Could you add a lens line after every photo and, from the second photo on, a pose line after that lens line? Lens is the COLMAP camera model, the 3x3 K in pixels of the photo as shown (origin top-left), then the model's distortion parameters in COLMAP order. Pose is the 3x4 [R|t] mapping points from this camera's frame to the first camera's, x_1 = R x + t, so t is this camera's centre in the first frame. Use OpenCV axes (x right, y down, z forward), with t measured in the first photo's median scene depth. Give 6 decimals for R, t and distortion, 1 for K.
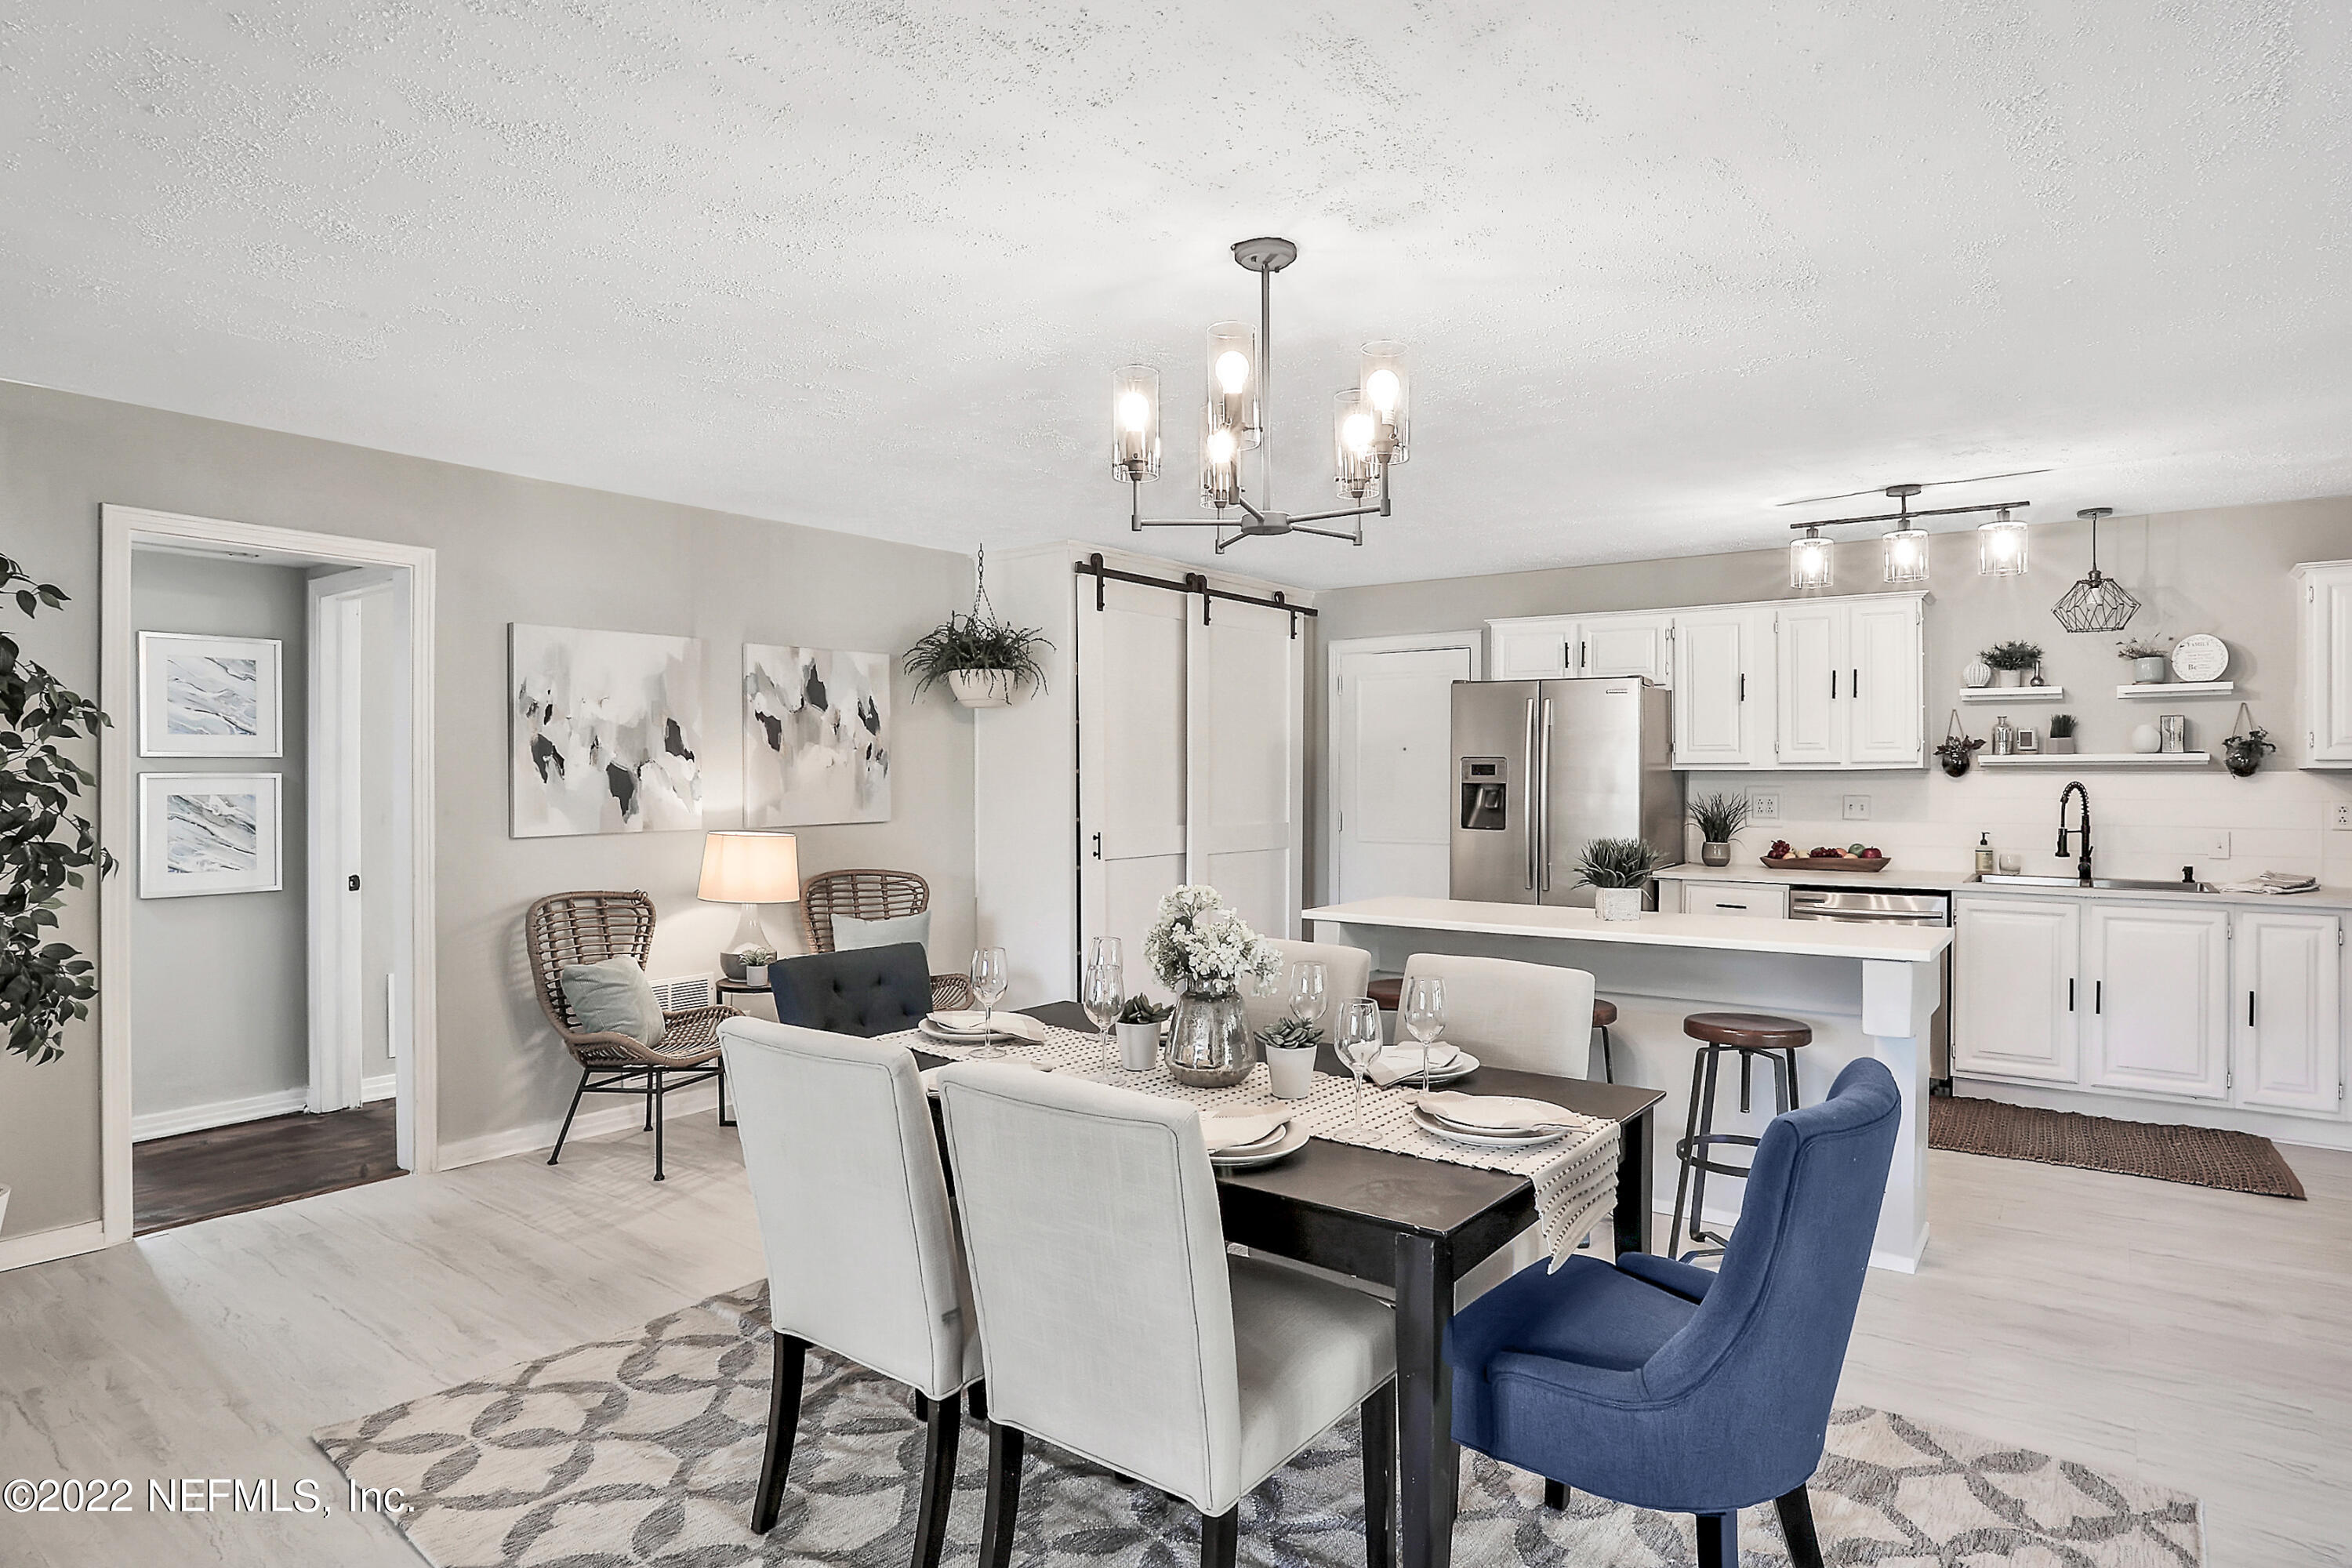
lens RADIAL K [[1271.7, 0, 1199.7], [0, 1271.7, 774.3], [0, 0, 1]] dist [-0.032132, 0.010755]
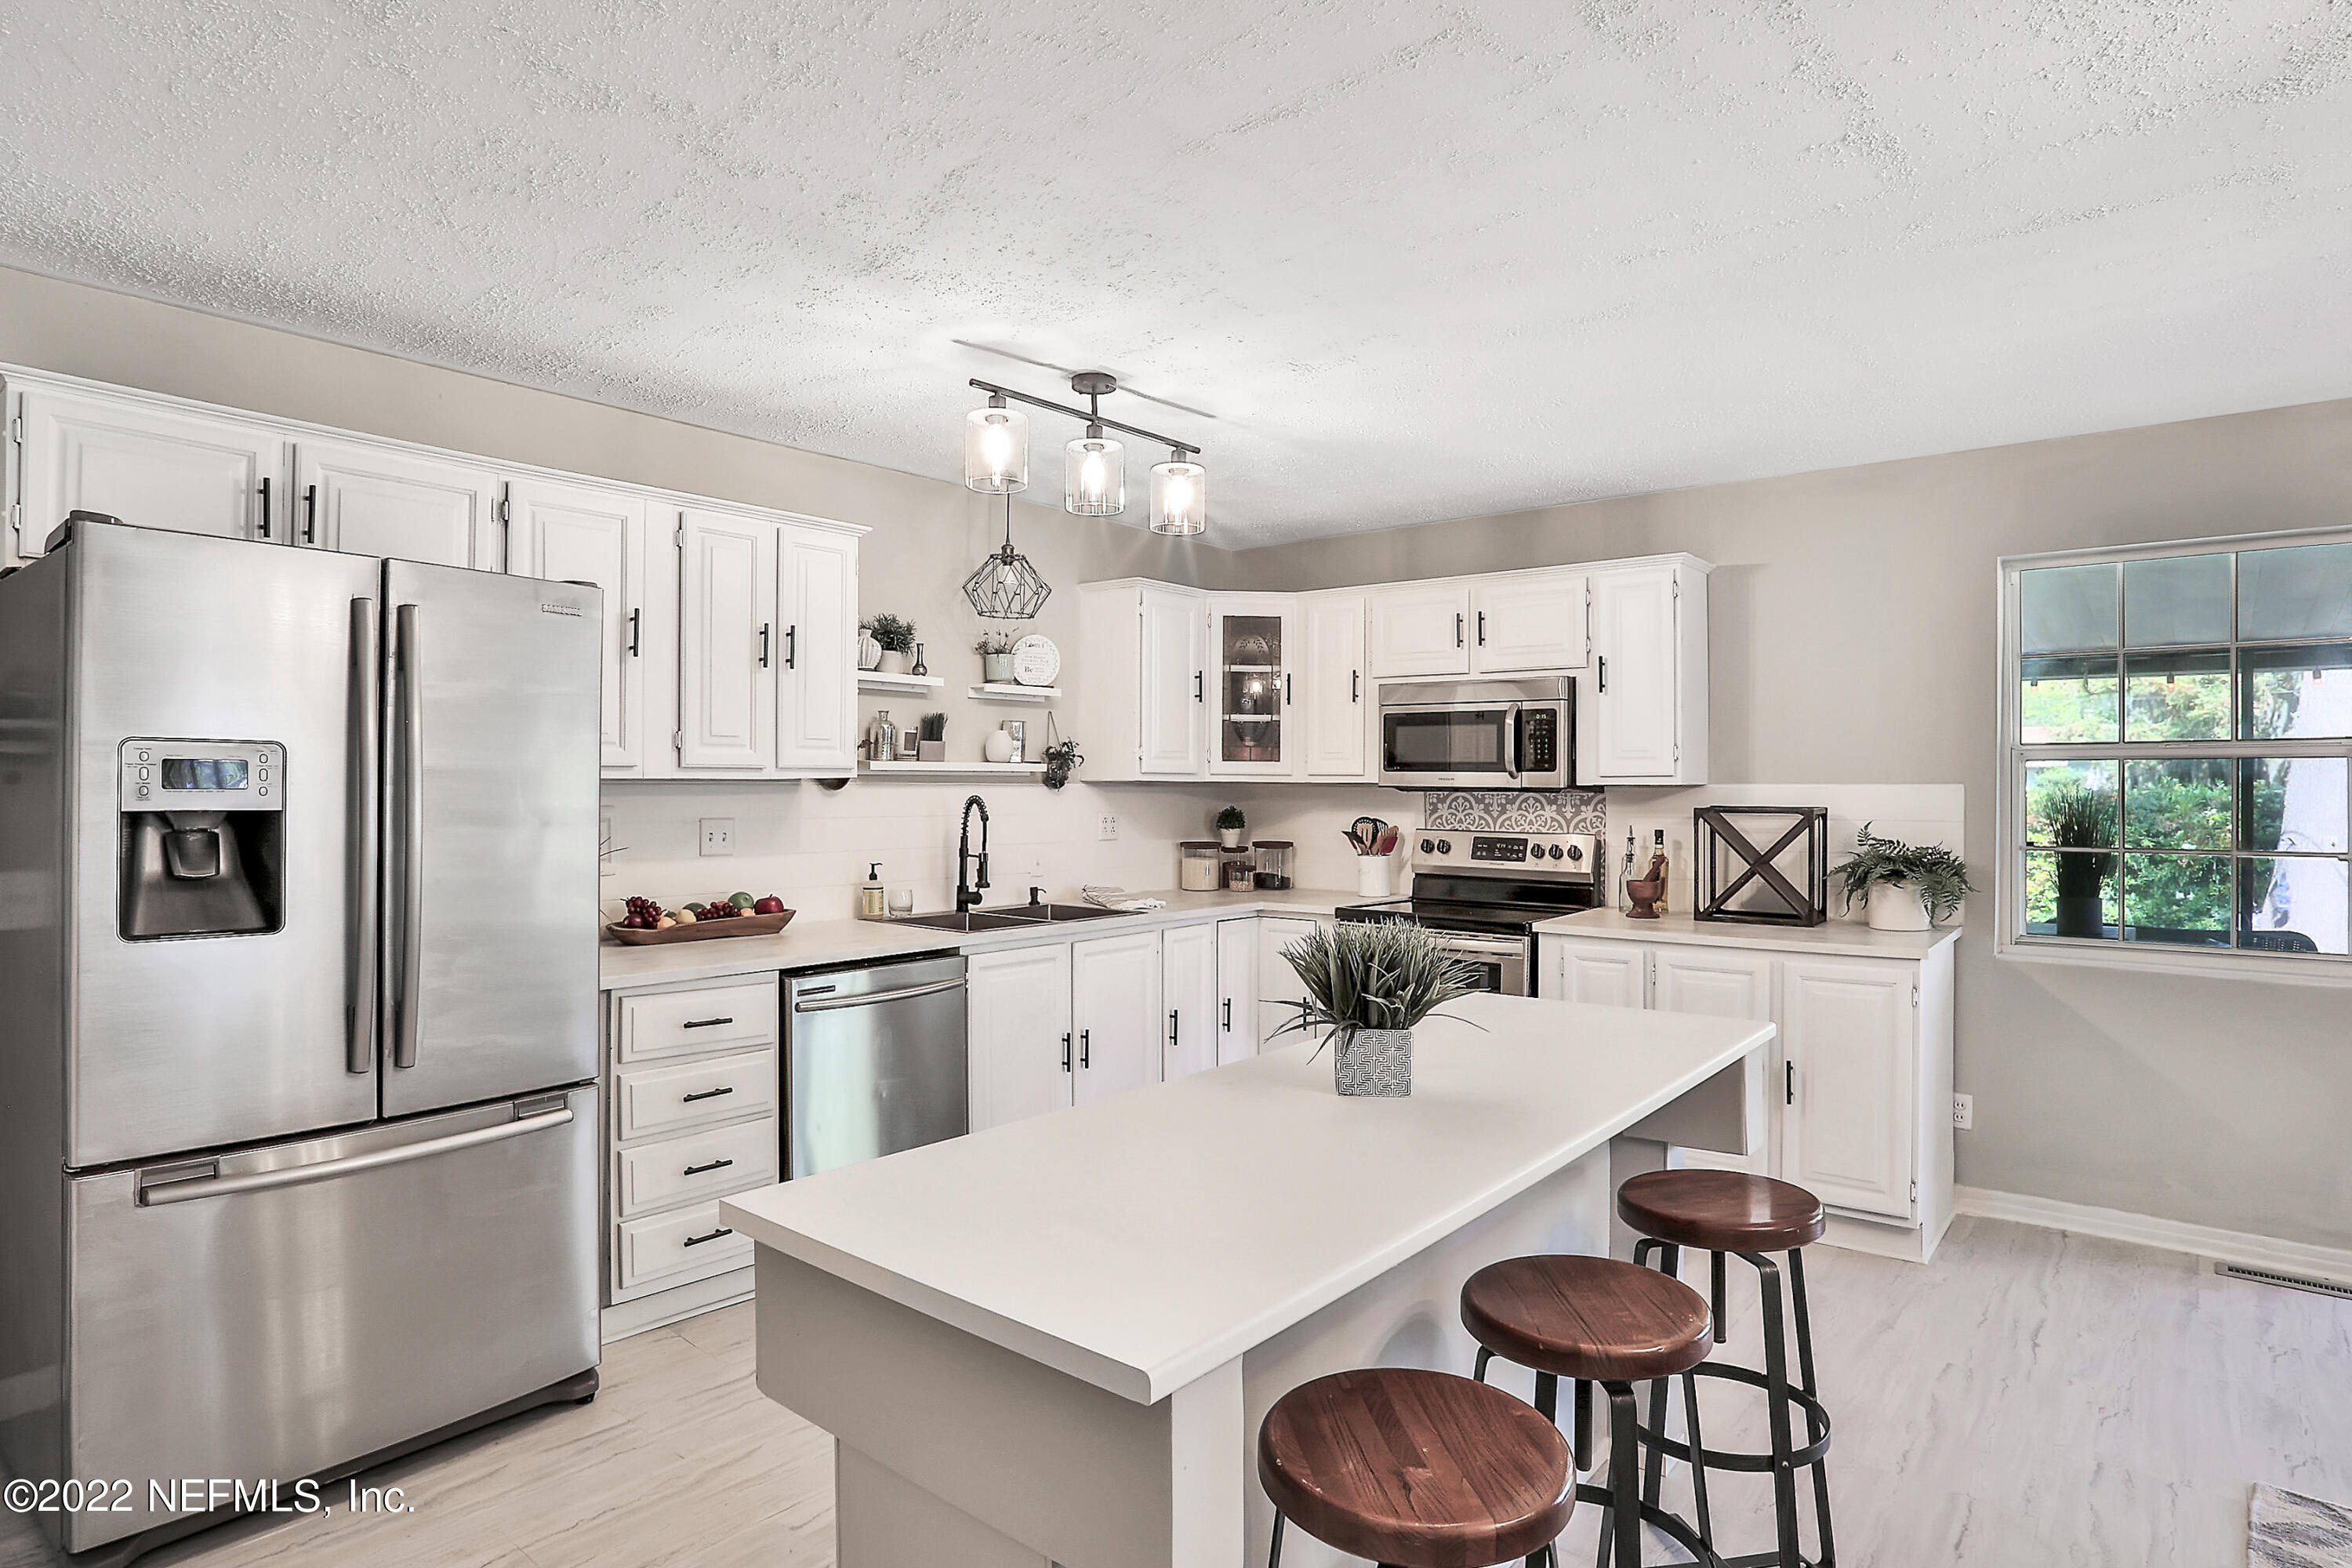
lens RADIAL K [[1250.6, 0, 1177.2], [0, 1250.6, 792.0], [0, 0, 1]] dist [-0.063304, 0.025330]
pose [[0.050915, -0.006619, 0.998681, -0.117704], [-0.002492, 0.999974, 0.006755, -0.002008], [-0.998700, -0.002833, 0.050897, 0.821397]]
